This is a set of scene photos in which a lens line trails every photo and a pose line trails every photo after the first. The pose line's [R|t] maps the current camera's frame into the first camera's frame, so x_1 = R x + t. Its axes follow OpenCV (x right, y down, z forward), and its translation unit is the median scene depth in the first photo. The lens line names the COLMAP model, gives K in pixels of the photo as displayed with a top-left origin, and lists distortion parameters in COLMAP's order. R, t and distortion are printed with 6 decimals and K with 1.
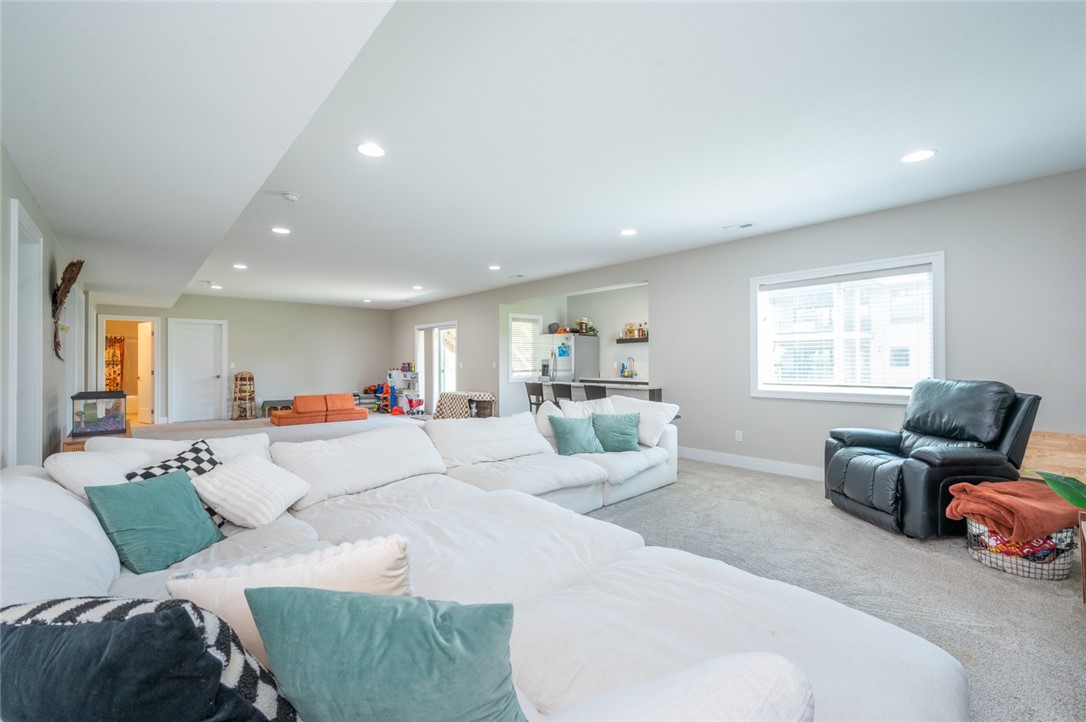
lens RADIAL K [[450.3, 0, 551.5], [0, 450.3, 360.4], [0, 0, 1]] dist [-0.002953, -0.000966]
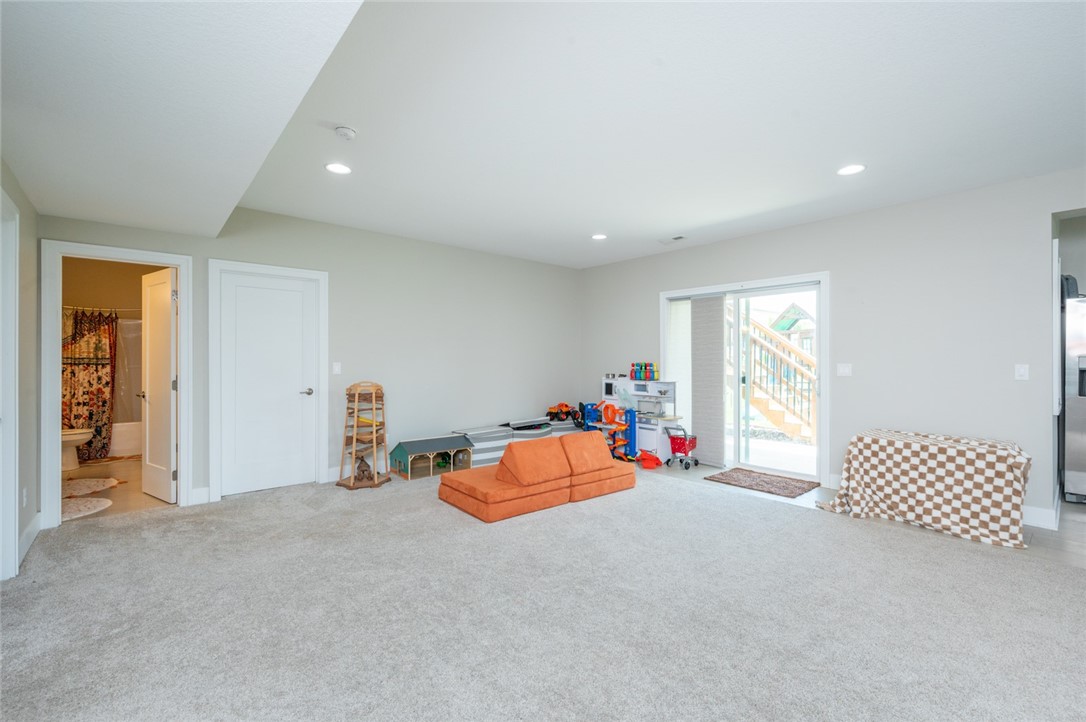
lens RADIAL K [[450.3, 0, 541.2], [0, 450.3, 364.3], [0, 0, 1]] dist [-0.002953, -0.000966]
pose [[0.999724, 0.003331, -0.023252, -0.496792], [-0.003054, 0.999924, 0.011940, 0.000543], [0.023290, -0.011866, 0.999658, 0.545035]]
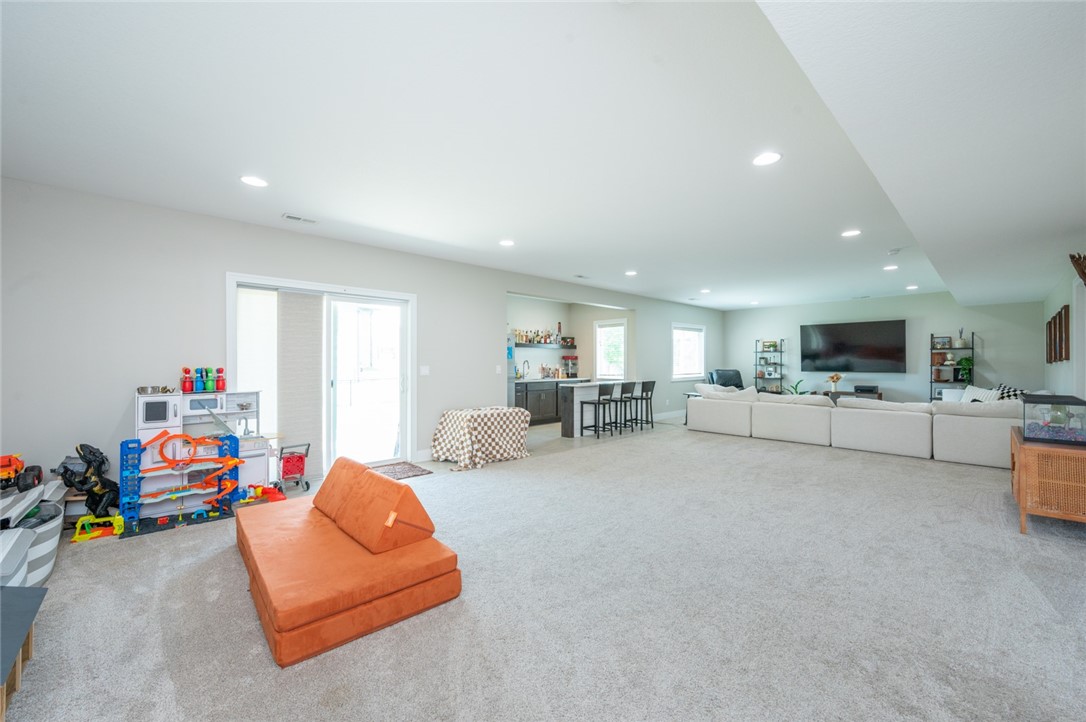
lens RADIAL K [[430.4, 0, 540.4], [0, 430.4, 361.4], [0, 0, 1]] dist [-0.000017, -0.000572]
pose [[-0.002498, 0.005906, 0.999979, -0.779084], [-0.001249, 0.999982, -0.005909, 0.001652], [-0.999996, -0.001264, -0.002491, 0.846261]]
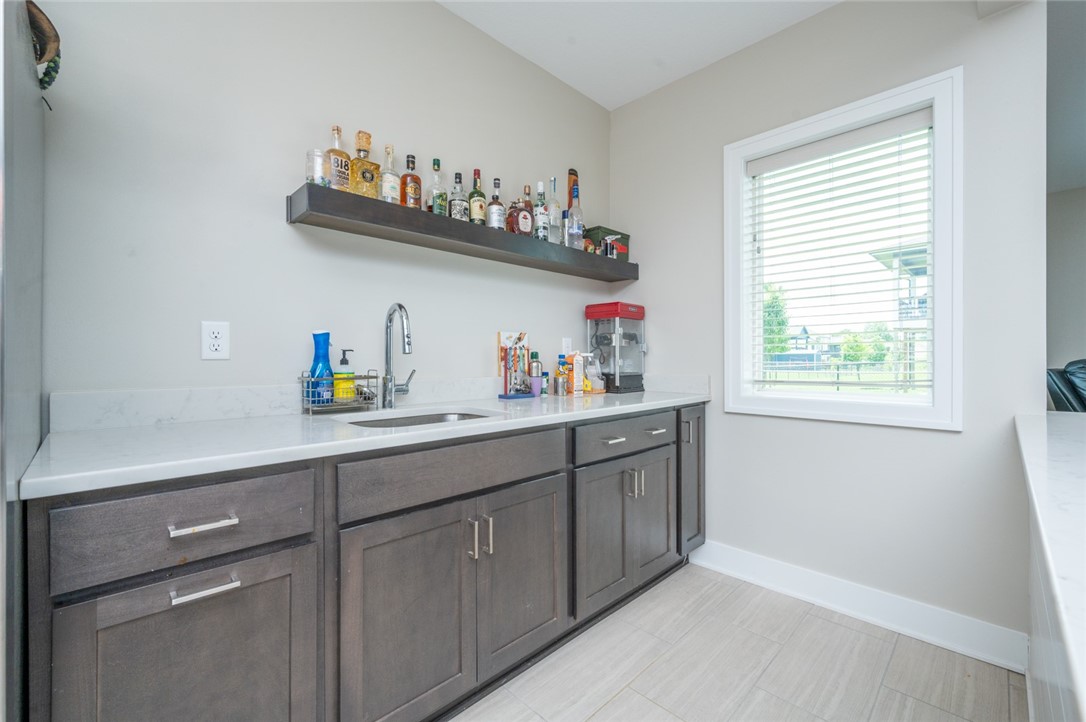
lens RADIAL K [[450.3, 0, 534.6], [0, 450.3, 362.1], [0, 0, 1]] dist [-0.002953, -0.000966]
pose [[-0.019945, 0.001907, 0.999799, -0.017304], [0.004304, 0.999989, -0.001822, 0.016502], [-0.999792, 0.004267, -0.019953, 0.826159]]
